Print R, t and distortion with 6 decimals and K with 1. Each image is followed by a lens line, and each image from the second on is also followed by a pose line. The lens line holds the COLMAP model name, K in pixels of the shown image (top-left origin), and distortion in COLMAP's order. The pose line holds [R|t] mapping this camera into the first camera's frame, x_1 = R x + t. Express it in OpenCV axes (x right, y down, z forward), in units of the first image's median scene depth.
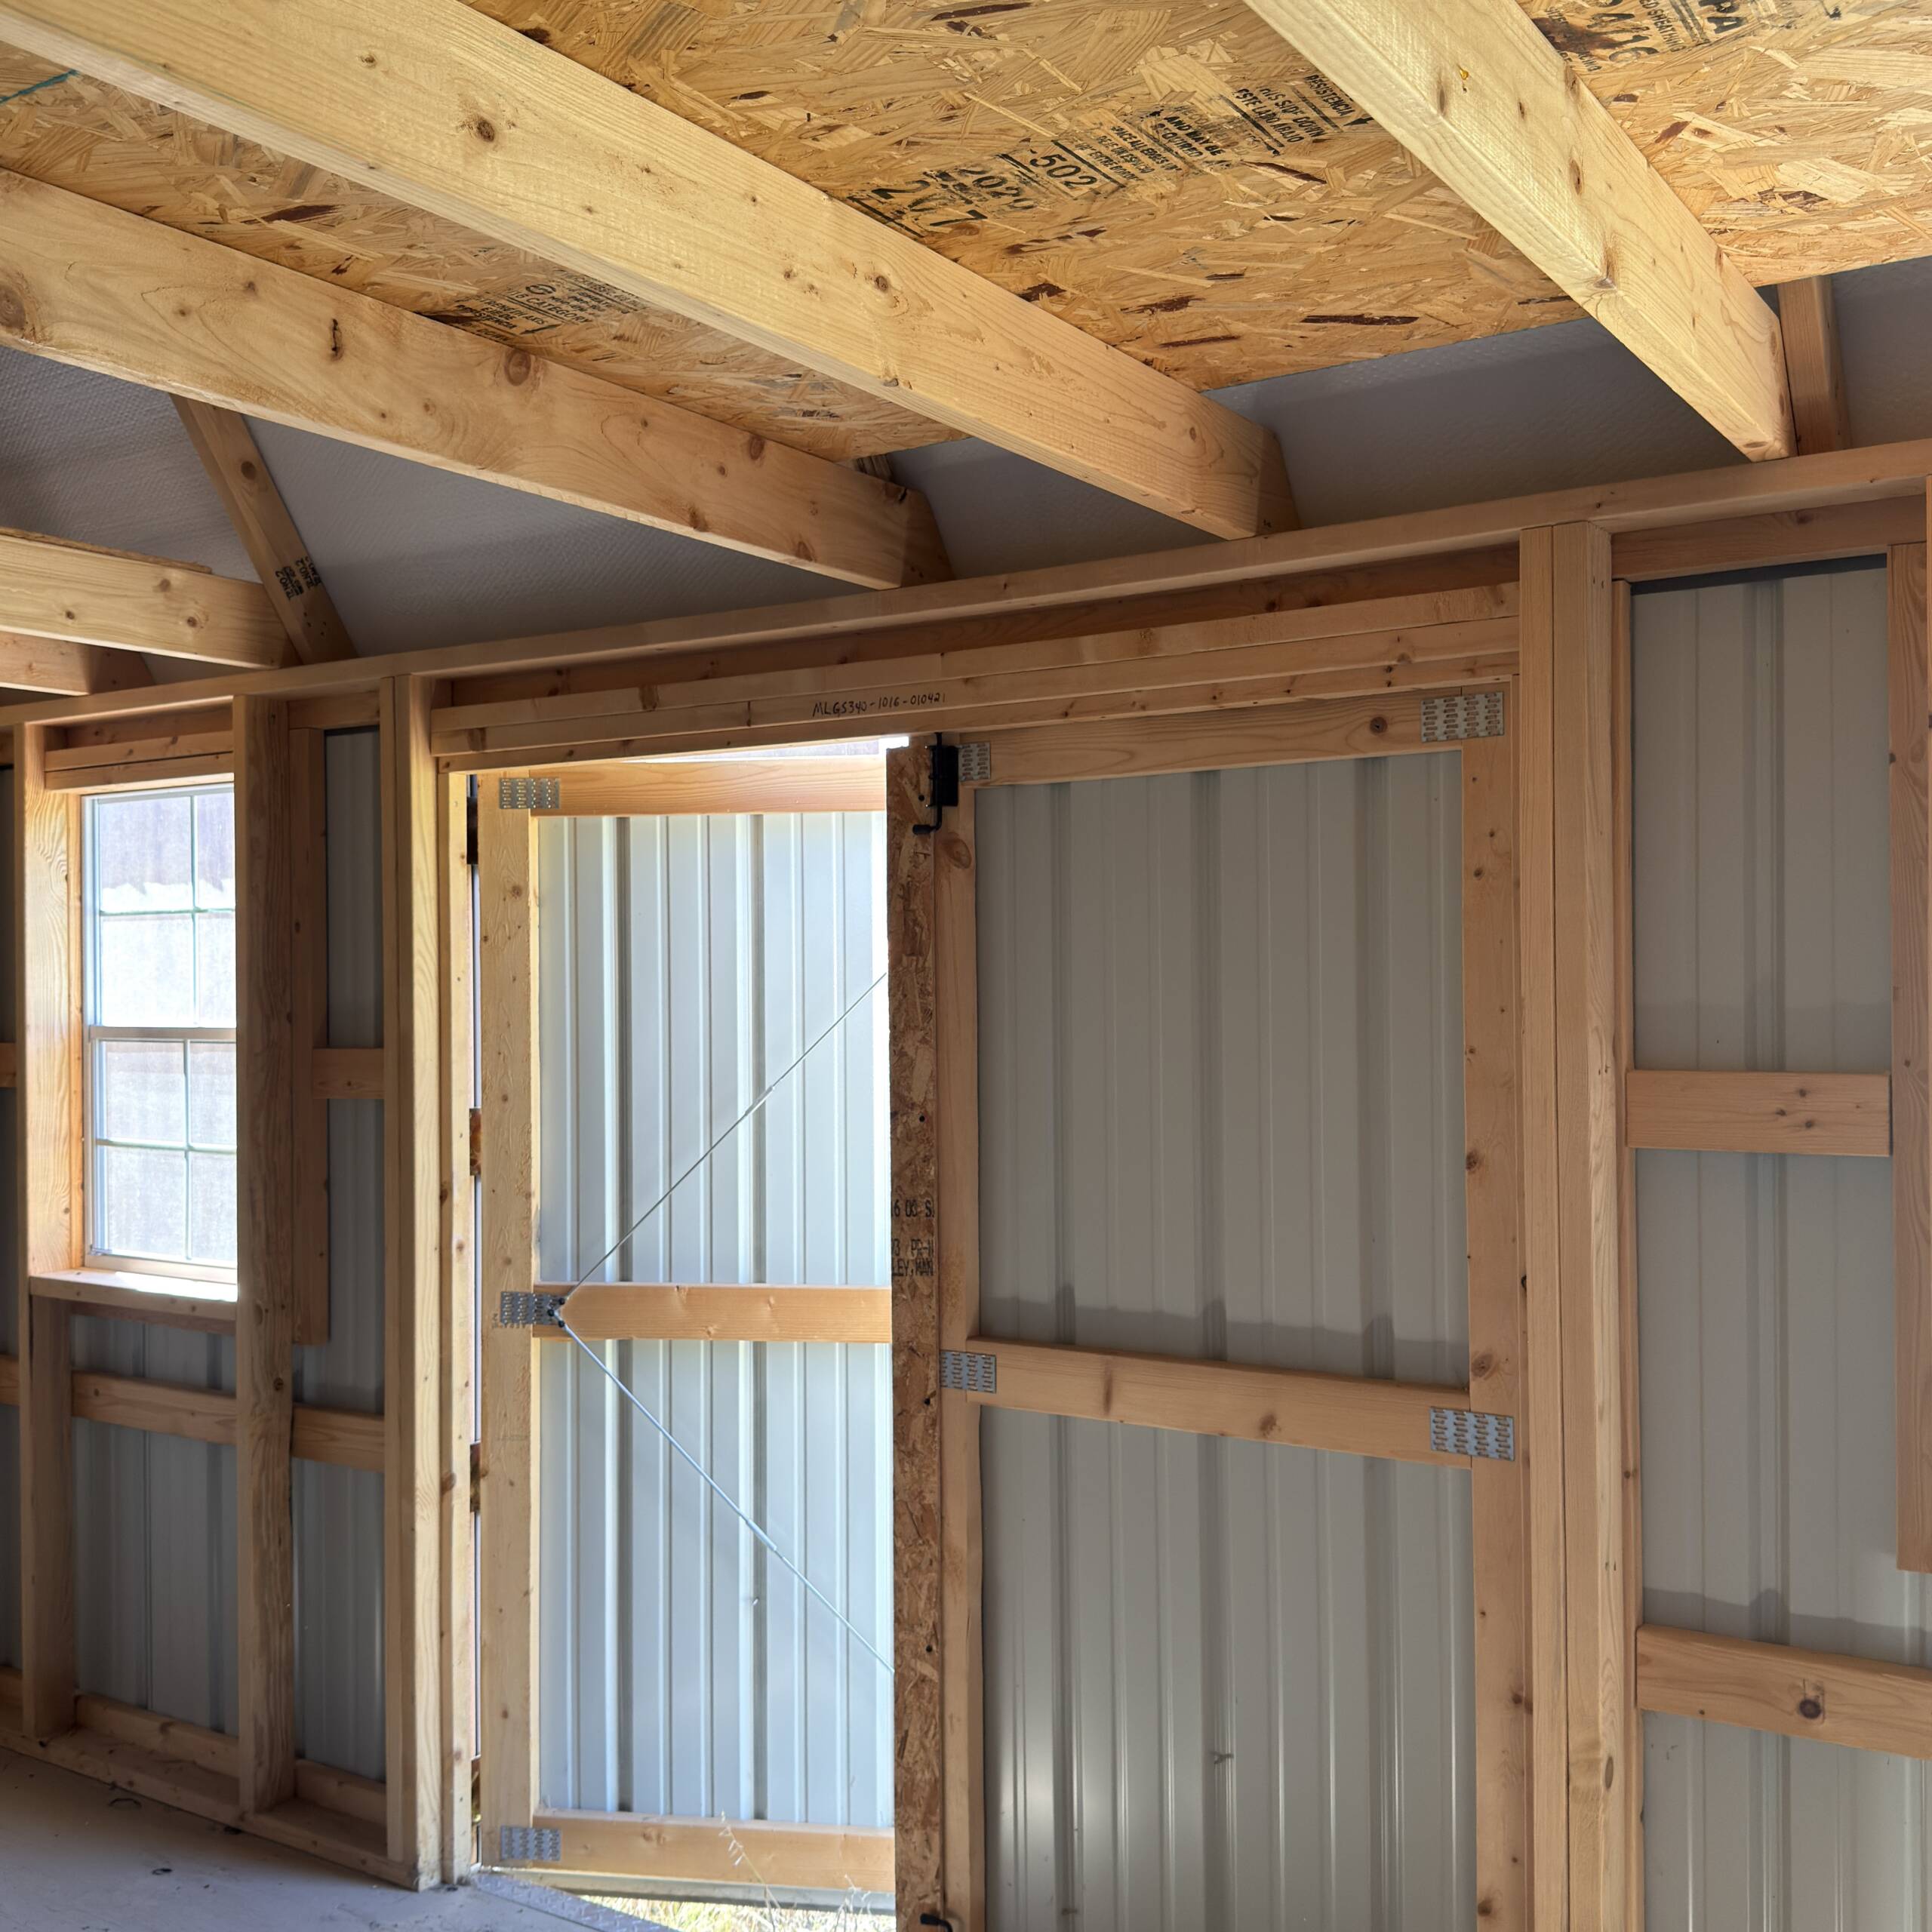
lens RADIAL K [[2061.0, 0, 964.6], [0, 2061.0, 969.4], [0, 0, 1]] dist [-0.003463, 0.000000]
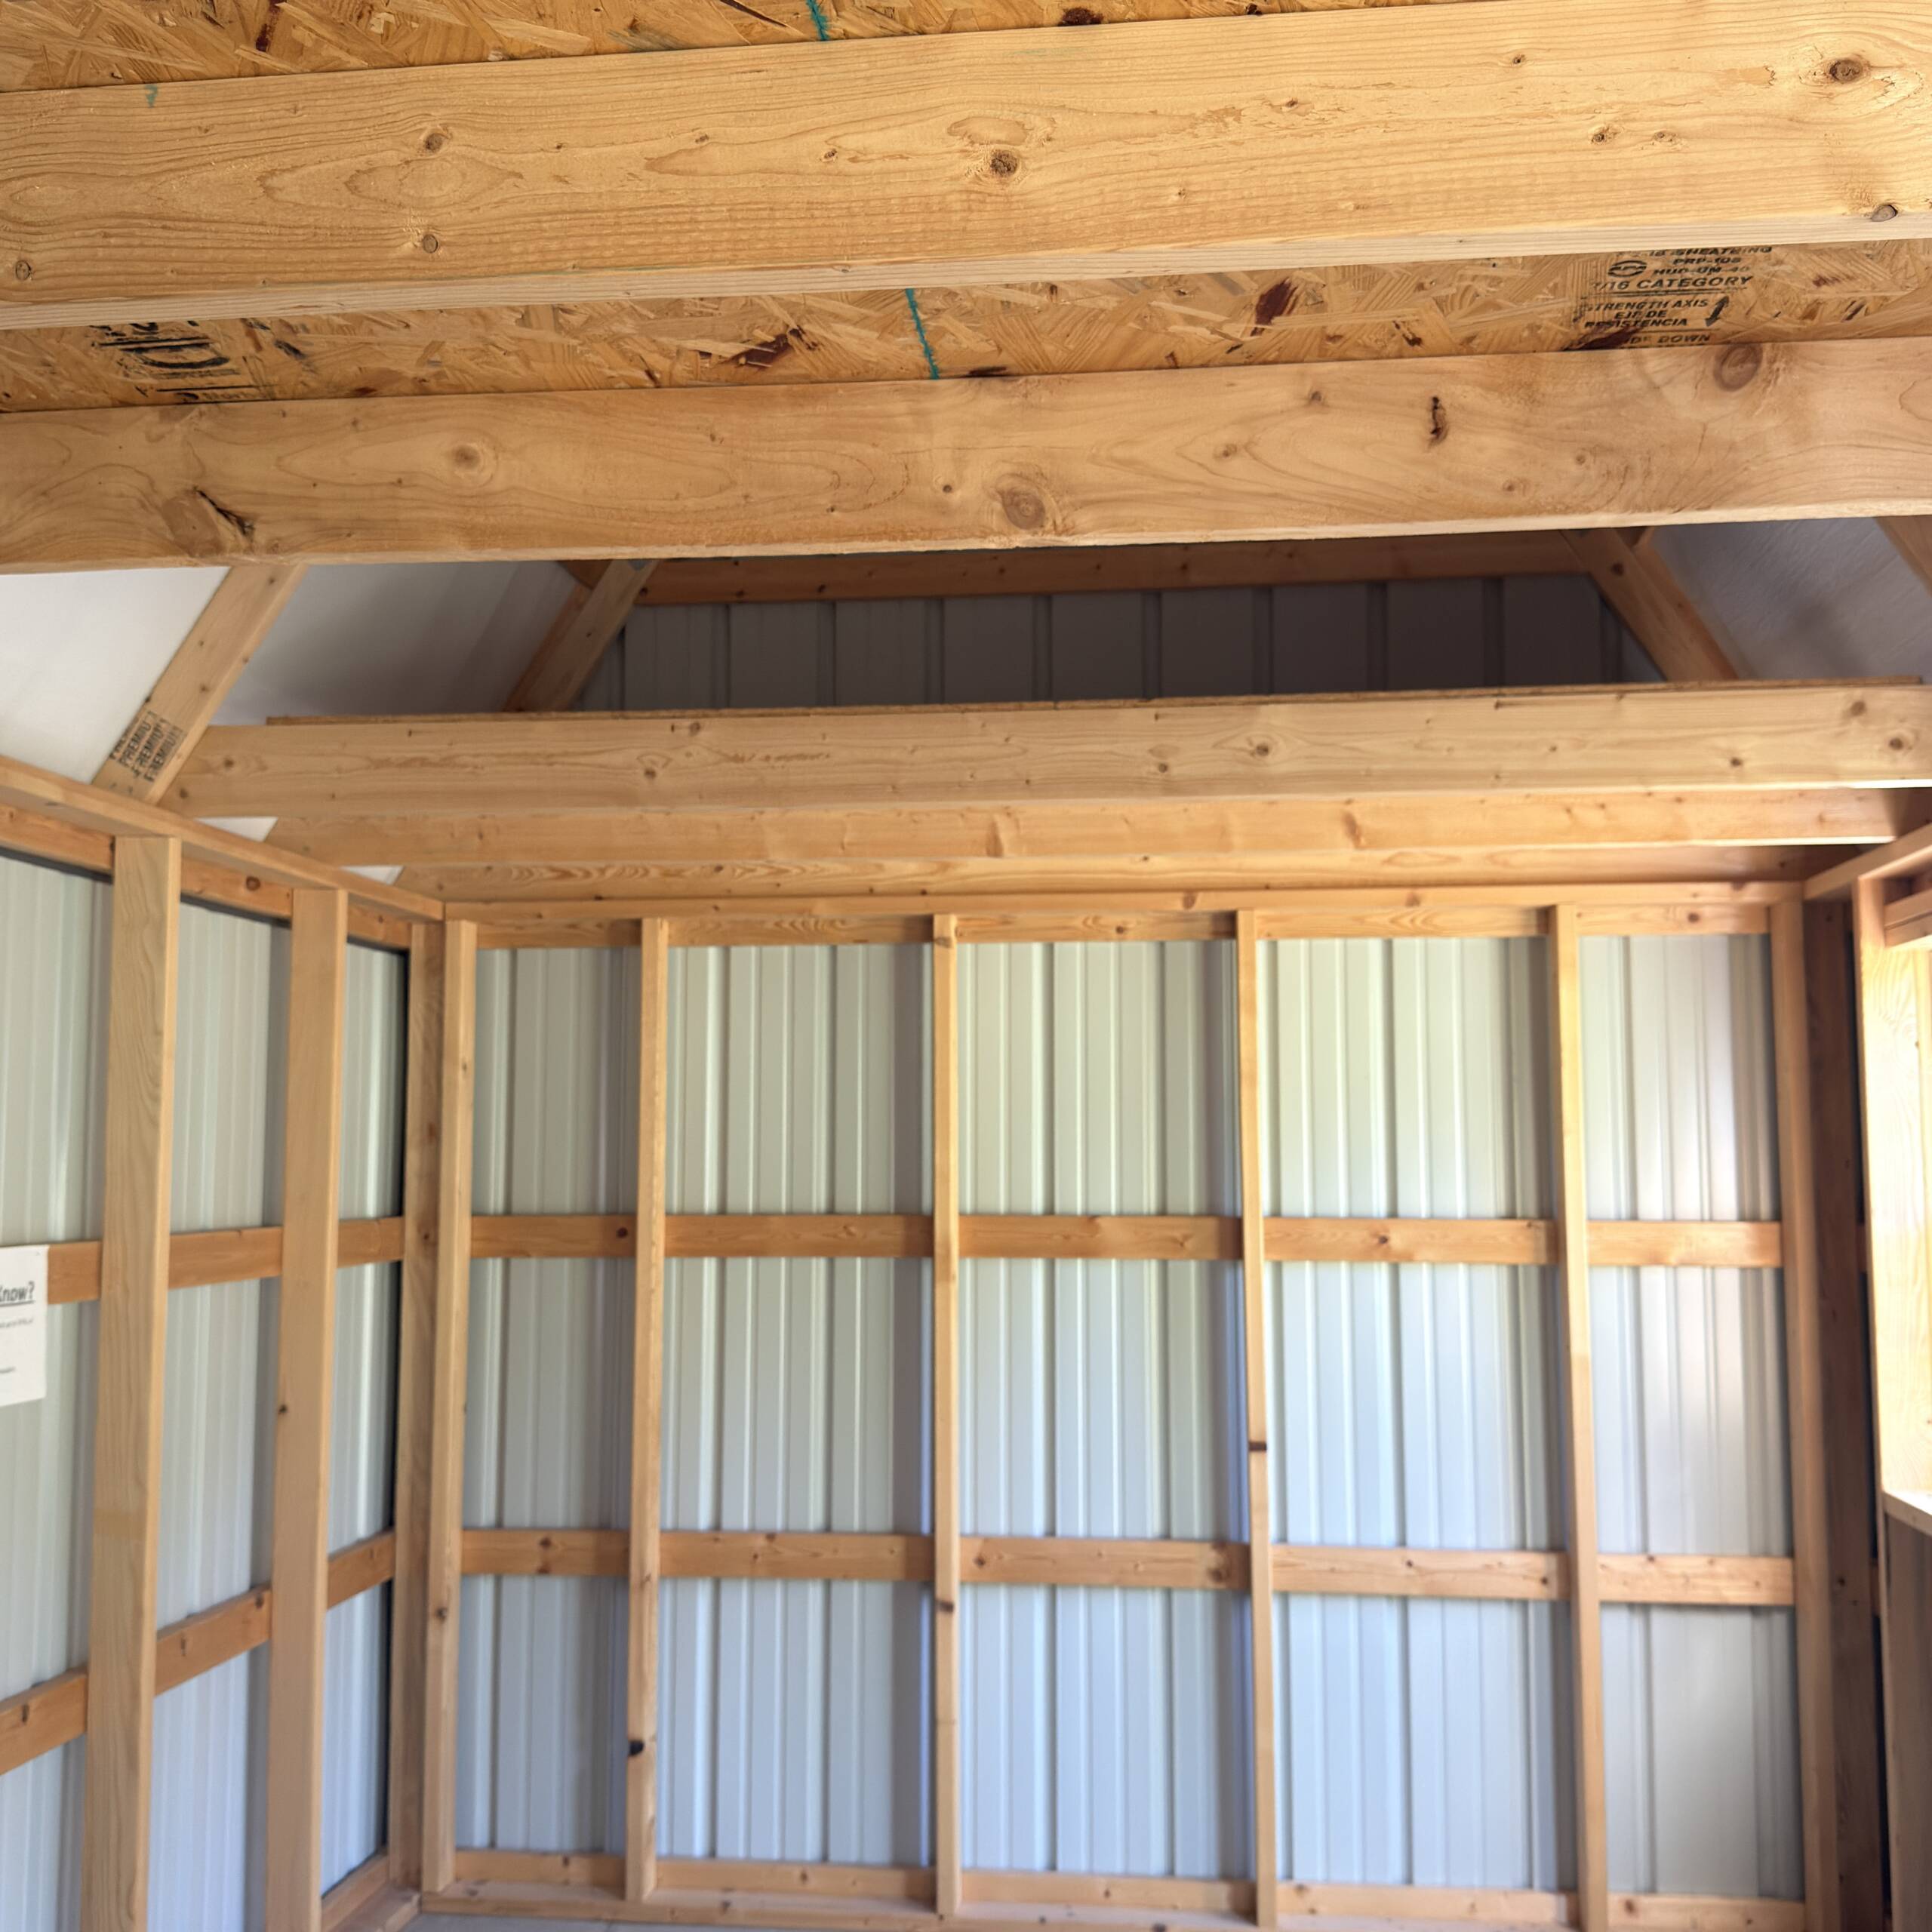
lens RADIAL K [[2061.0, 0, 964.9], [0, 2061.0, 969.7], [0, 0, 1]] dist [-0.003463, 0.000000]
pose [[0.447502, -0.081158, -0.890593, 0.317871], [0.009714, 0.996256, -0.085906, -0.007226], [0.894230, 0.029792, 0.446615, 0.413131]]
